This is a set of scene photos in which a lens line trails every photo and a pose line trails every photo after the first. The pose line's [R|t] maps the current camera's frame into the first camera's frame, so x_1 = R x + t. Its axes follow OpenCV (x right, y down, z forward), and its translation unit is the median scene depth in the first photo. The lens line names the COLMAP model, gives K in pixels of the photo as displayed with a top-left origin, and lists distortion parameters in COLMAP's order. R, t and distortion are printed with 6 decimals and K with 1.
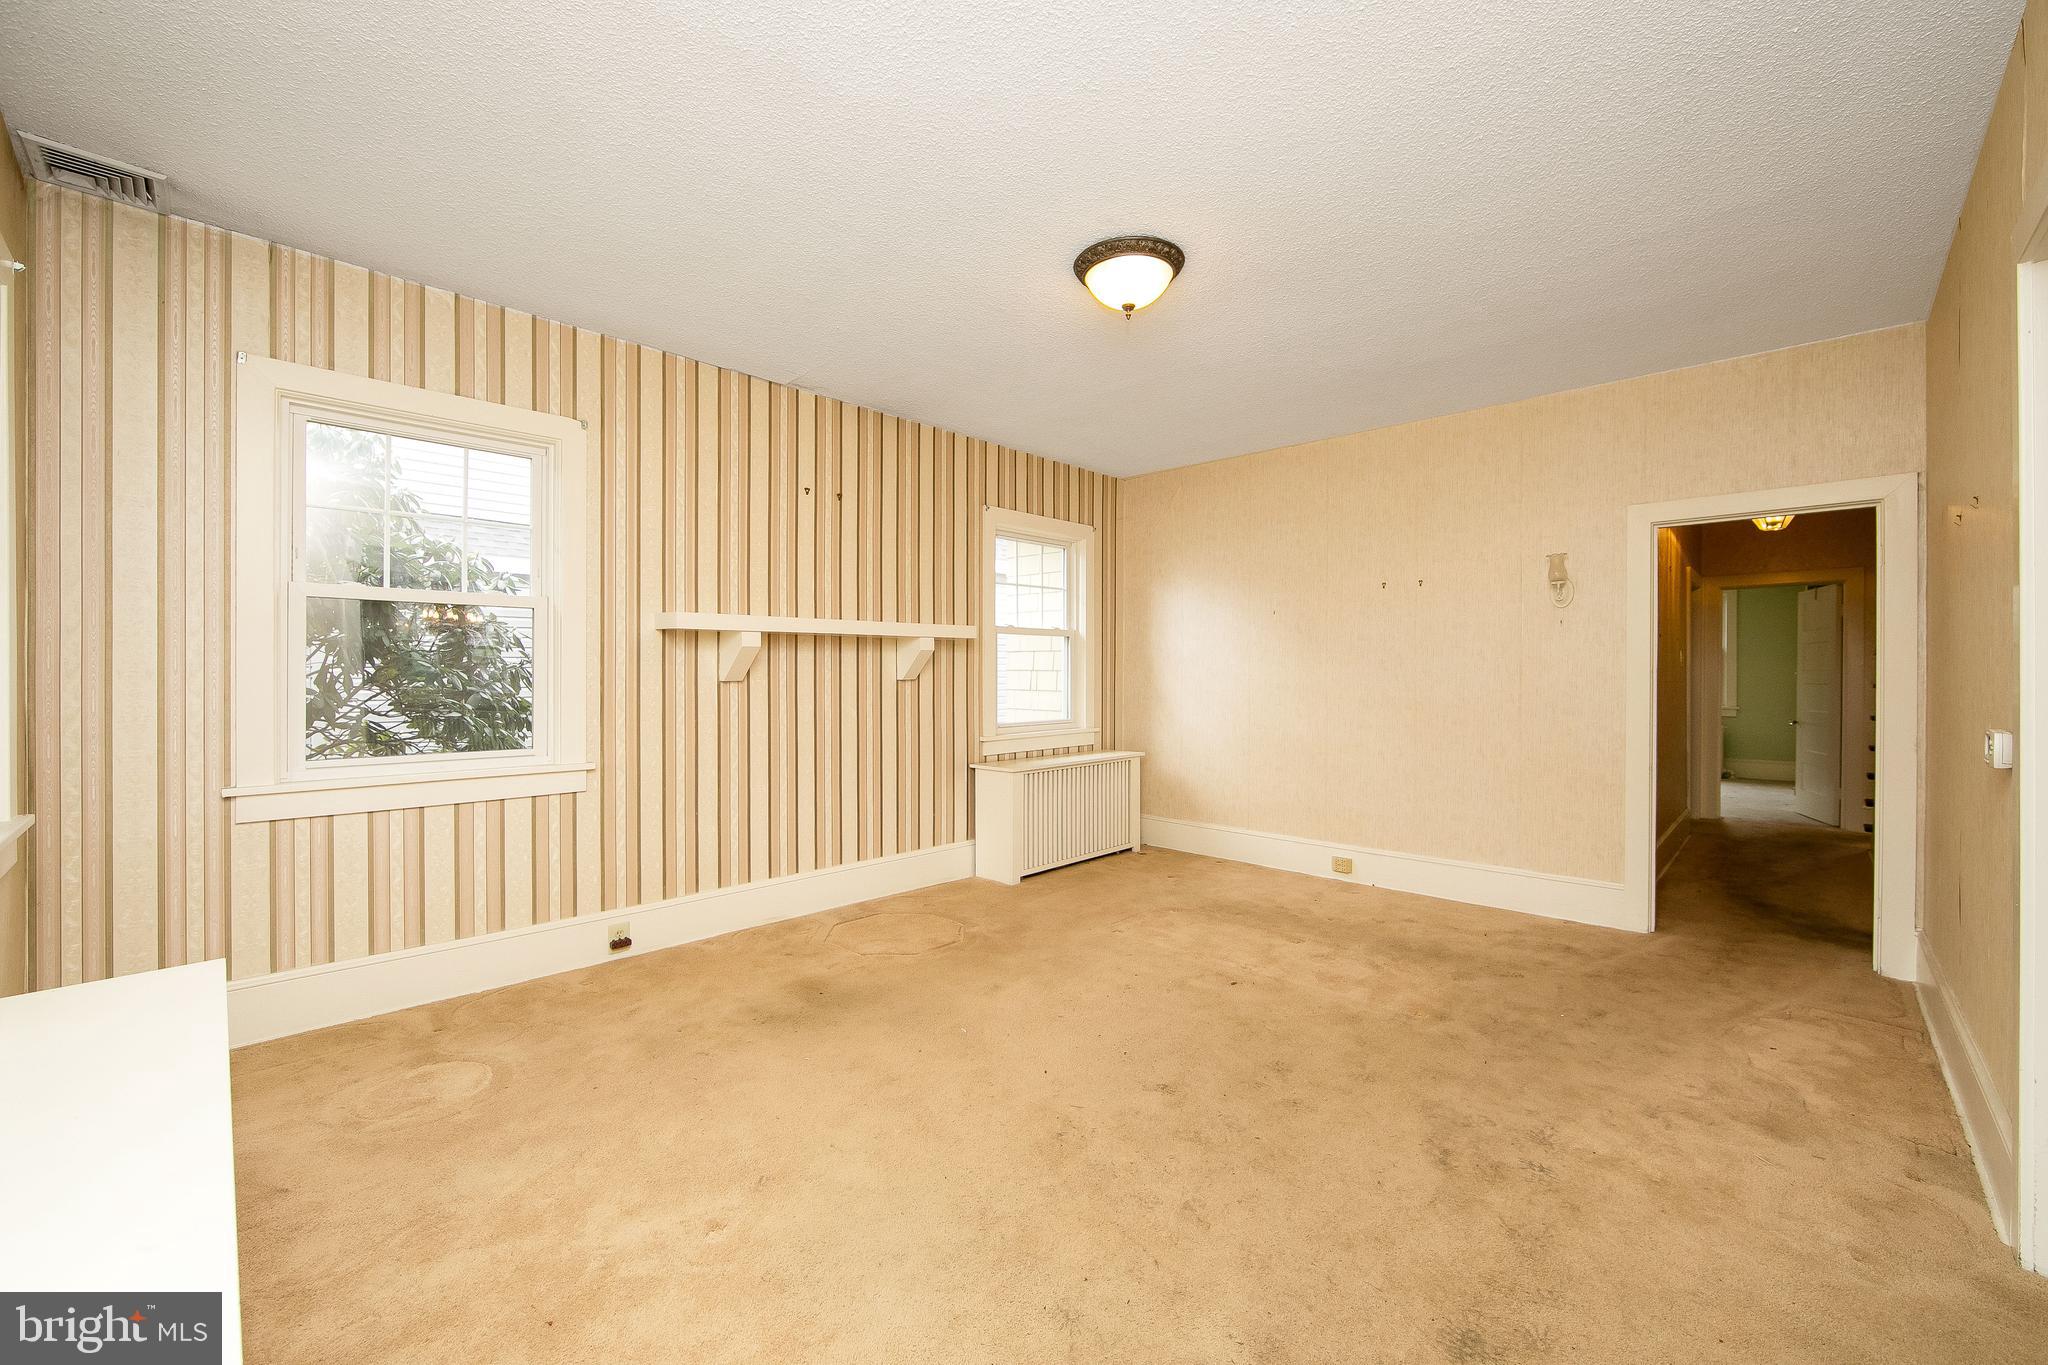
lens RADIAL K [[830.4, 0, 1066.7], [0, 830.4, 670.2], [0, 0, 1]] dist [0.000776, 0.000101]
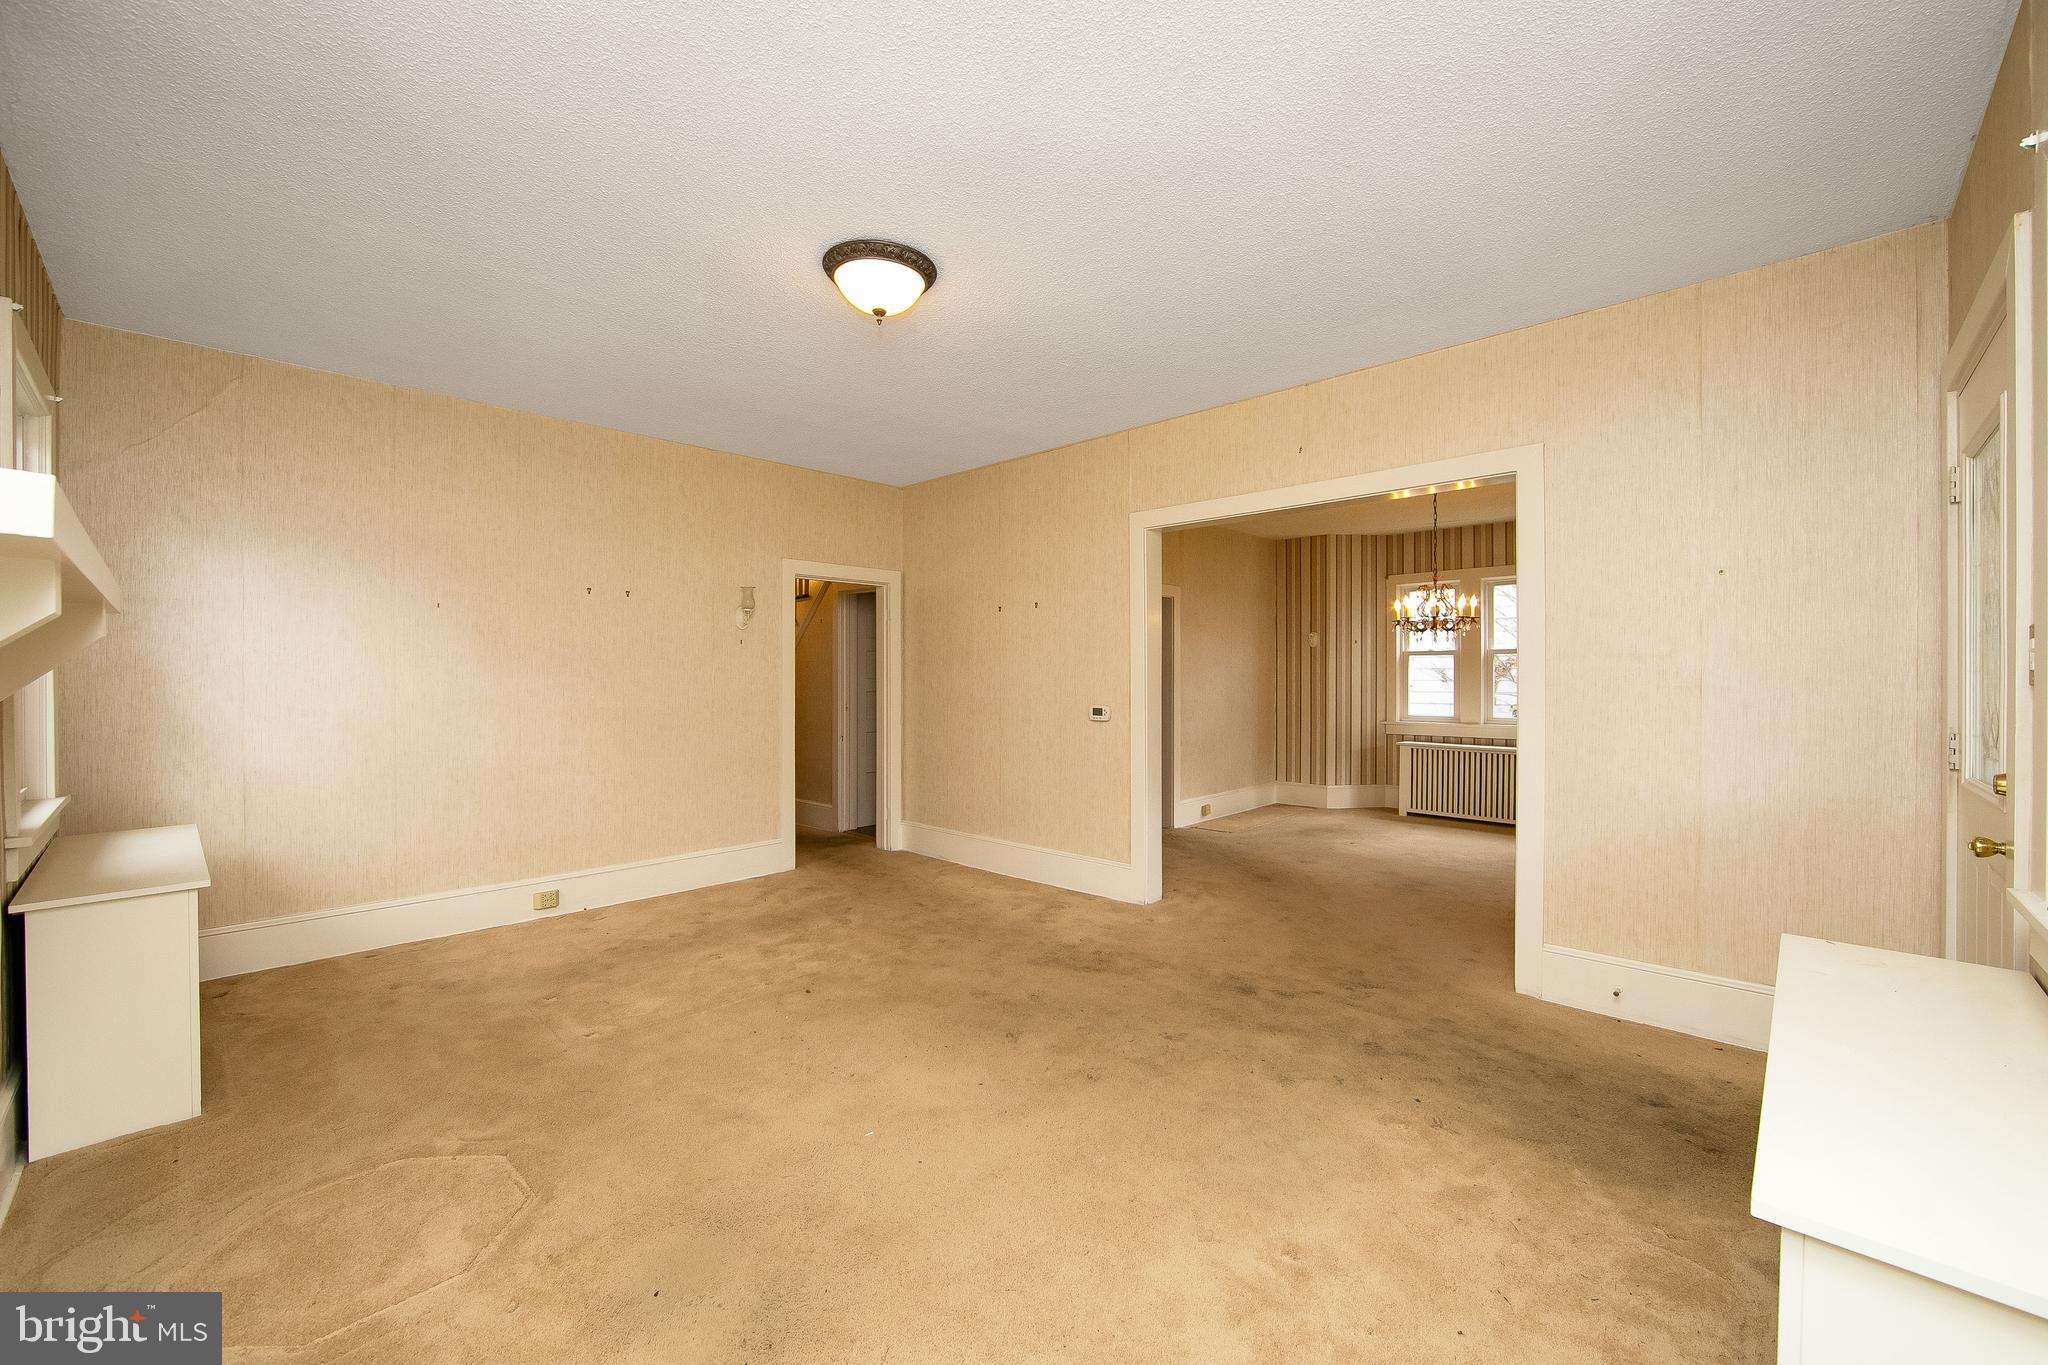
lens RADIAL K [[799.0, 0, 1024.0], [0, 799.0, 682.5], [0, 0, 1]] dist [0.001049, 0.000080]
pose [[0.031315, -0.008915, 0.999470, -0.635720], [-0.002793, 0.999956, 0.009007, -0.007880], [-0.999506, -0.003073, 0.031289, 0.589070]]
